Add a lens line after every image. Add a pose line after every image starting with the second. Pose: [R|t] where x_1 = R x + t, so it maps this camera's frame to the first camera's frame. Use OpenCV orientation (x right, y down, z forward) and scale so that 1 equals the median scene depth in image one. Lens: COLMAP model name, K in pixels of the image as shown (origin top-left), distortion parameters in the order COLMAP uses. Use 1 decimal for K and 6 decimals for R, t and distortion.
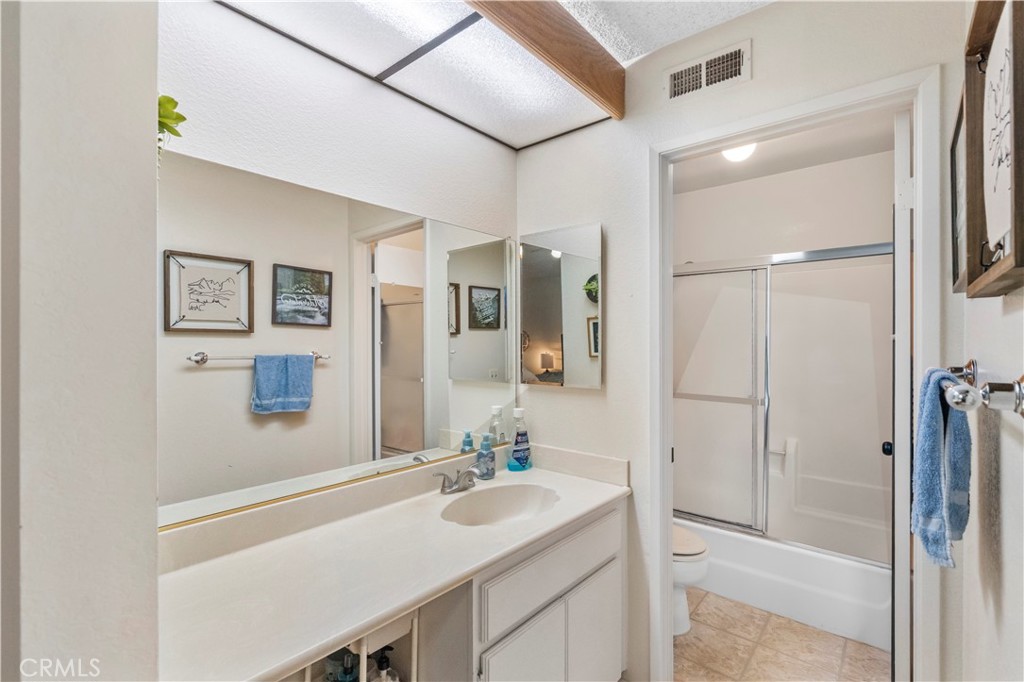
lens RADIAL K [[466.0, 0, 512.9], [0, 466.0, 343.7], [0, 0, 1]] dist [-0.000118, -0.000252]
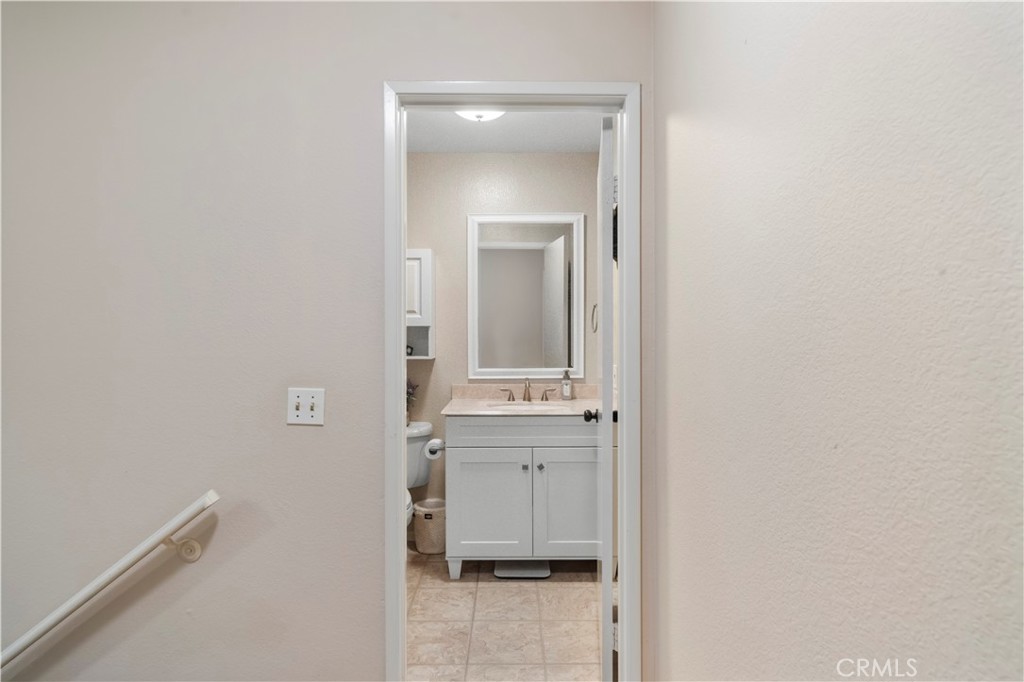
lens RADIAL K [[515.6, 0, 515.2], [0, 515.6, 339.7], [0, 0, 1]] dist [0.001744, 0.002187]
pose [[-0.757862, 0.005686, -0.652390, 1.057184], [0.002296, 0.999979, 0.006048, 0.022886], [0.652411, 0.003085, -0.757859, 1.921755]]
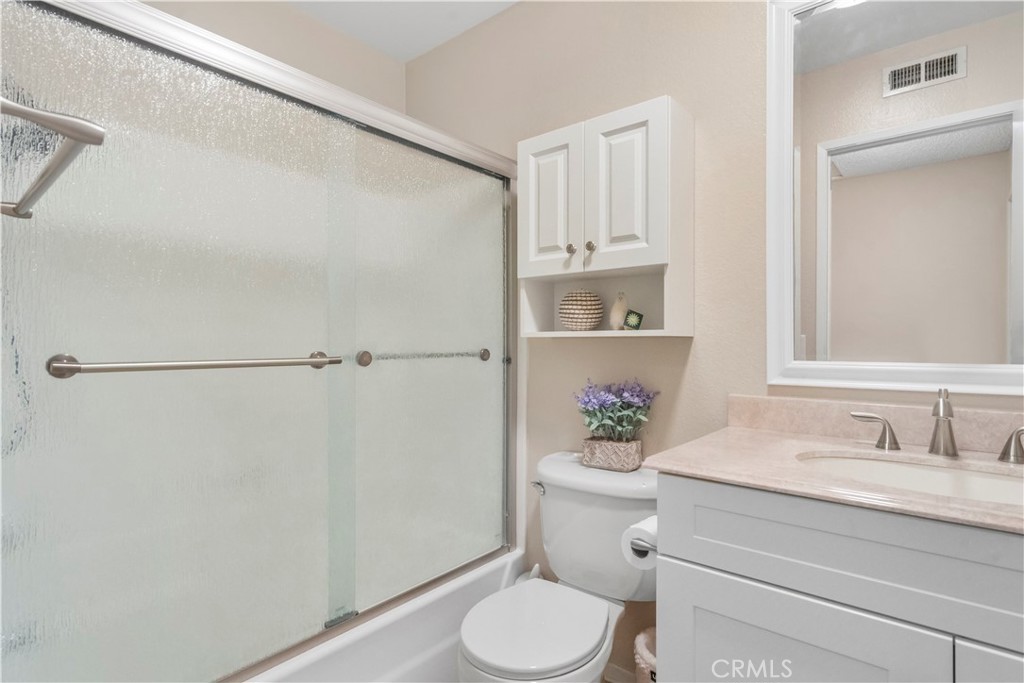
lens RADIAL K [[515.6, 0, 511.8], [0, 515.6, 344.1], [0, 0, 1]] dist [0.001744, 0.002187]
pose [[-1.000000, 0.000272, -0.000693, 0.538799], [0.000272, 1.000000, 0.000292, 0.090448], [0.000693, 0.000292, -1.000000, 1.381257]]
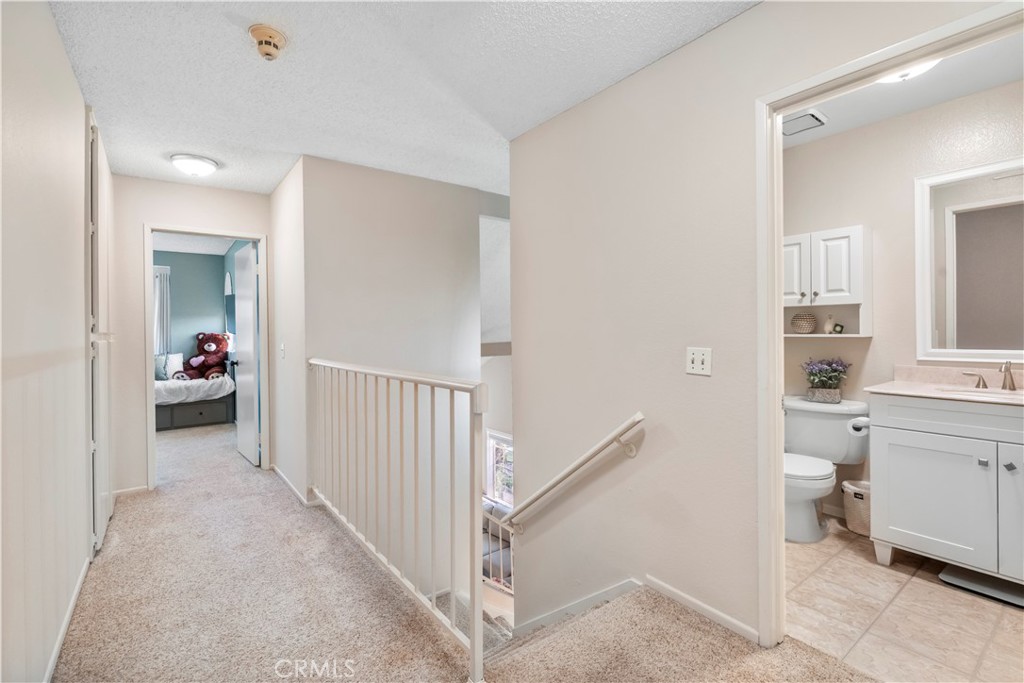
lens RADIAL K [[466.0, 0, 507.0], [0, 466.0, 331.9], [0, 0, 1]] dist [-0.000118, -0.000252]
pose [[-0.974309, 0.008001, 0.225075, 0.965455], [0.007979, 0.999968, -0.001010, 0.061691], [-0.225075, 0.000811, -0.974341, 2.125194]]
